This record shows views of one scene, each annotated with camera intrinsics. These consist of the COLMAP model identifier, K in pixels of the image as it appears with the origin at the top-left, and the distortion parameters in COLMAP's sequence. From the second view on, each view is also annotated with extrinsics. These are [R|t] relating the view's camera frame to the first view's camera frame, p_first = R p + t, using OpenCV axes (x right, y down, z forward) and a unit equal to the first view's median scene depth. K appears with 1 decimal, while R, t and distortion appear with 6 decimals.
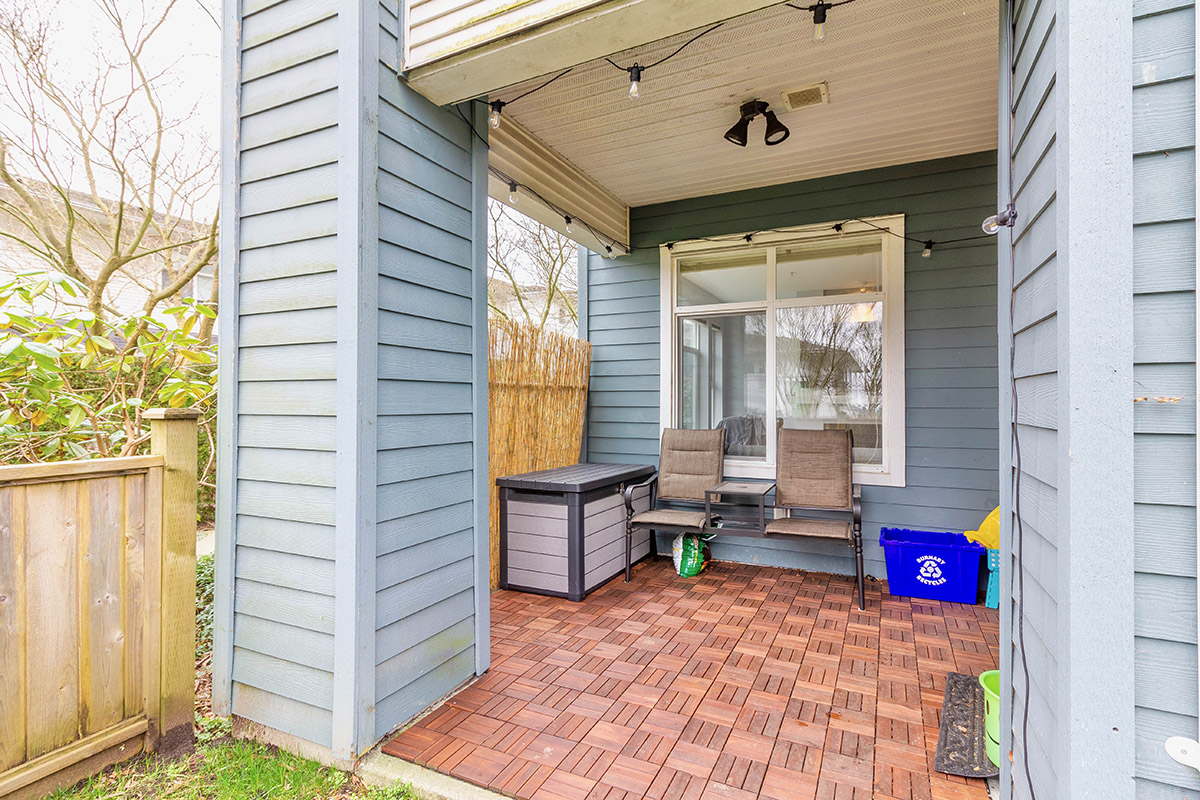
lens RADIAL K [[550.3, 0, 556.5], [0, 550.3, 405.1], [0, 0, 1]] dist [0.001556, 0.000223]
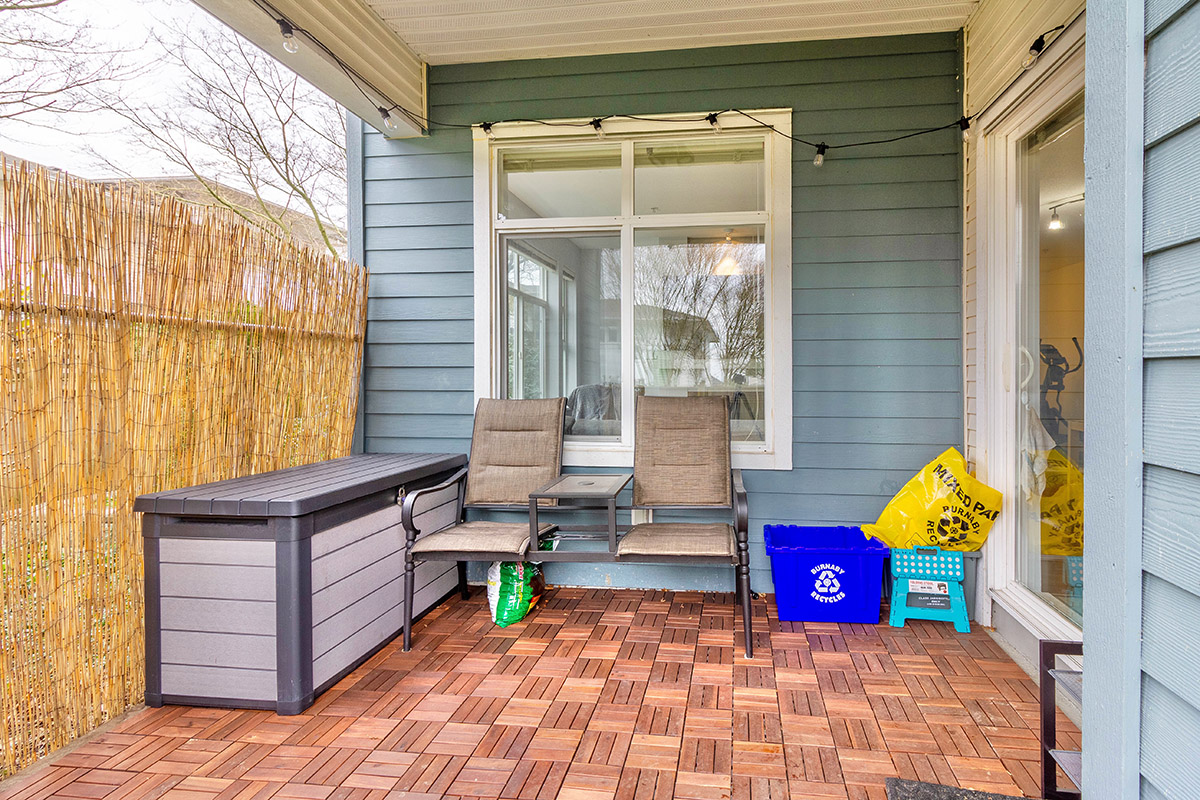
lens RADIAL K [[574.8, 0, 609.7], [0, 574.8, 390.9], [0, 0, 1]] dist [0.003499, 0.000137]
pose [[0.946770, -0.010494, 0.321741, 0.138613], [0.003265, 0.999730, 0.022999, 0.020062], [-0.321895, -0.020725, 0.946548, 0.326560]]
